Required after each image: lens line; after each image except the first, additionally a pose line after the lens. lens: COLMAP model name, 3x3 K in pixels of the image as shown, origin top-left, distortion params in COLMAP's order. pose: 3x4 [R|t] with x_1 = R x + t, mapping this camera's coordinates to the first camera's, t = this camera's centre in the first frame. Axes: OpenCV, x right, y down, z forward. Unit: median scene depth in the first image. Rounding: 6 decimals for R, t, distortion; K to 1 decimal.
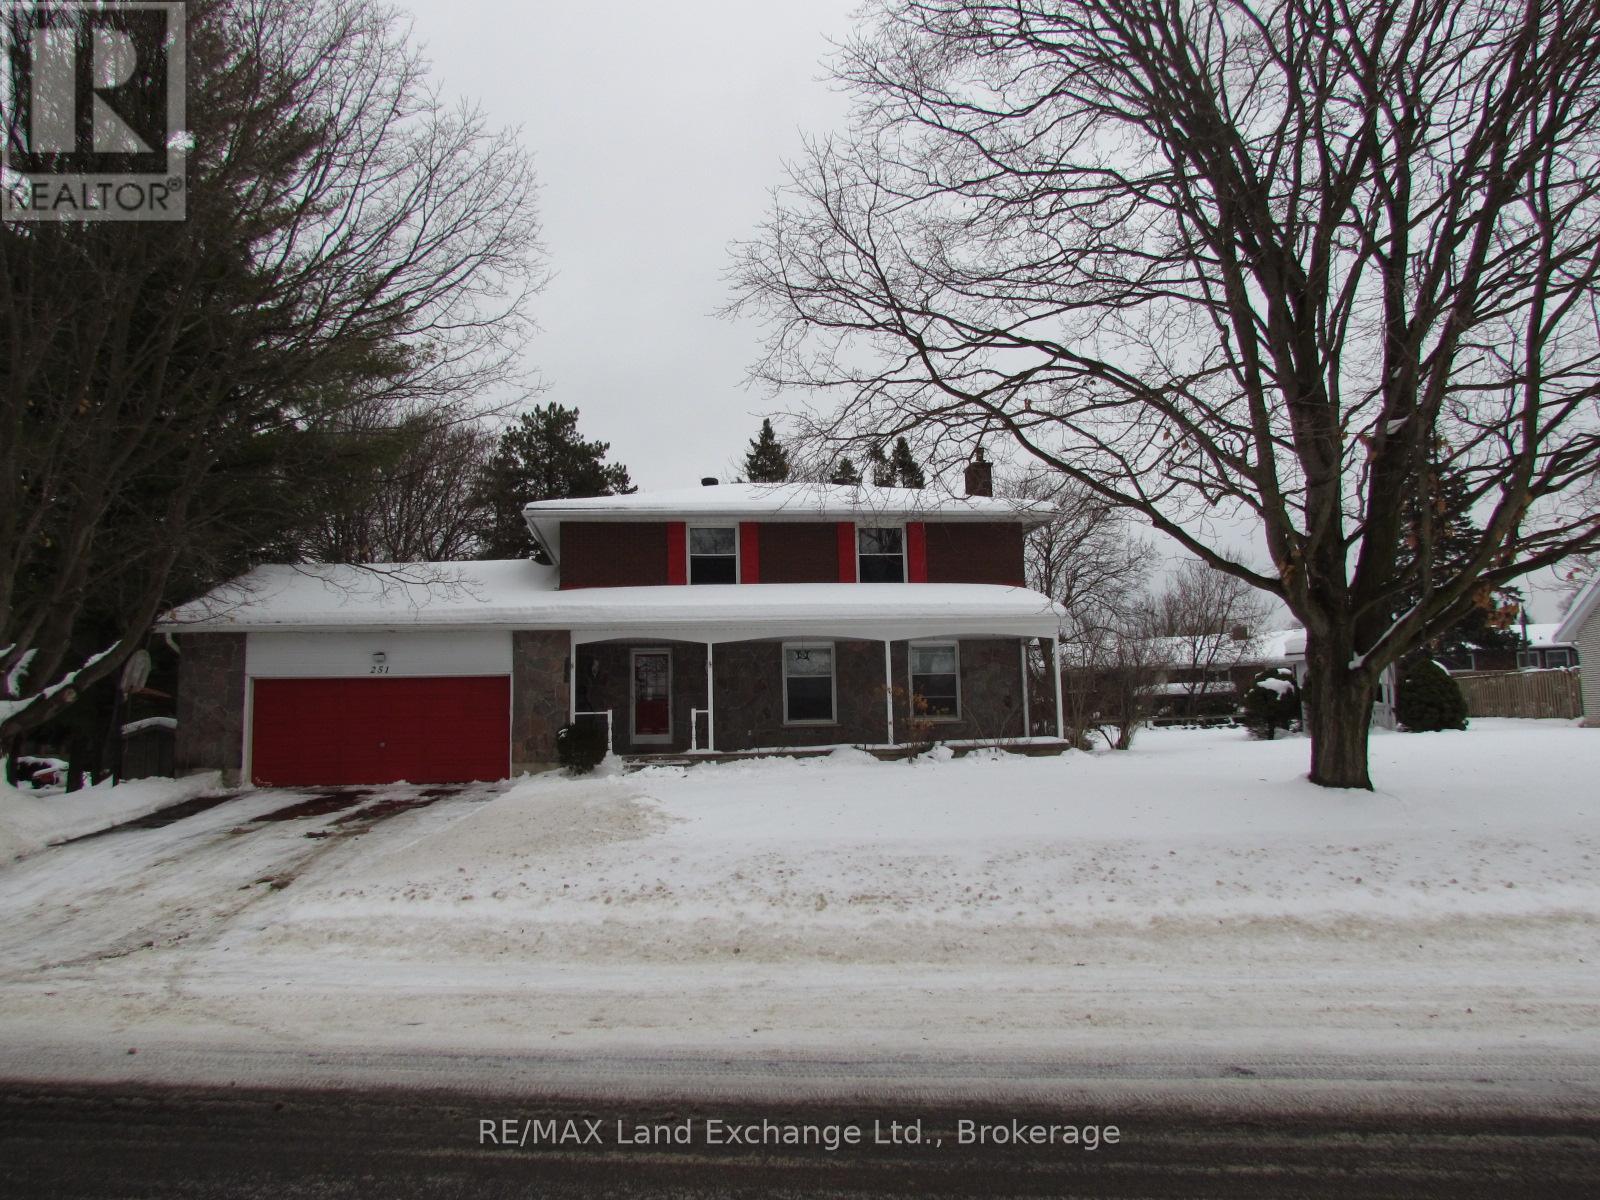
lens RADIAL K [[1132.0, 0, 800.0], [0, 1132.0, 600.0], [0, 0, 1]] dist [-0.036749, -0.002763]
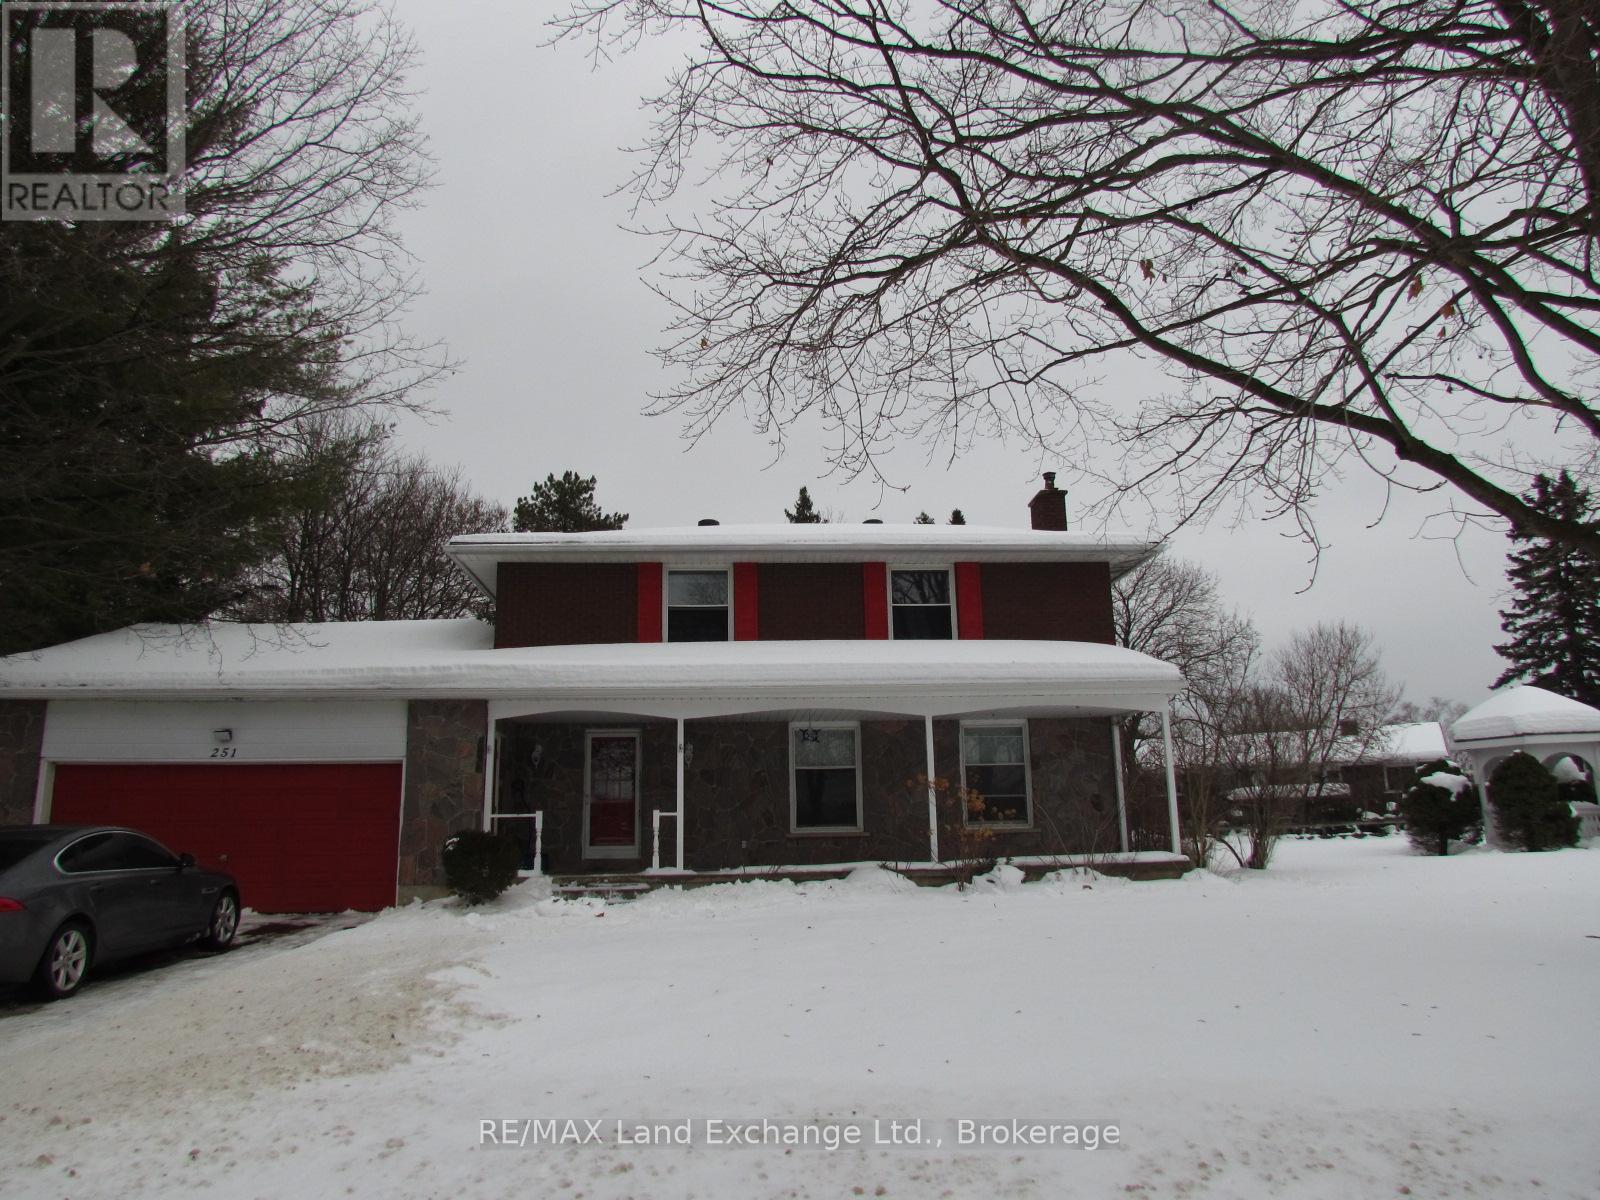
lens RADIAL K [[1132.0, 0, 800.0], [0, 1132.0, 600.0], [0, 0, 1]] dist [-0.036749, -0.002763]
pose [[0.998544, -0.006709, -0.053518, 0.034287], [0.001701, 0.995657, -0.093084, 0.029291], [0.053910, 0.092858, 0.994219, 0.271042]]
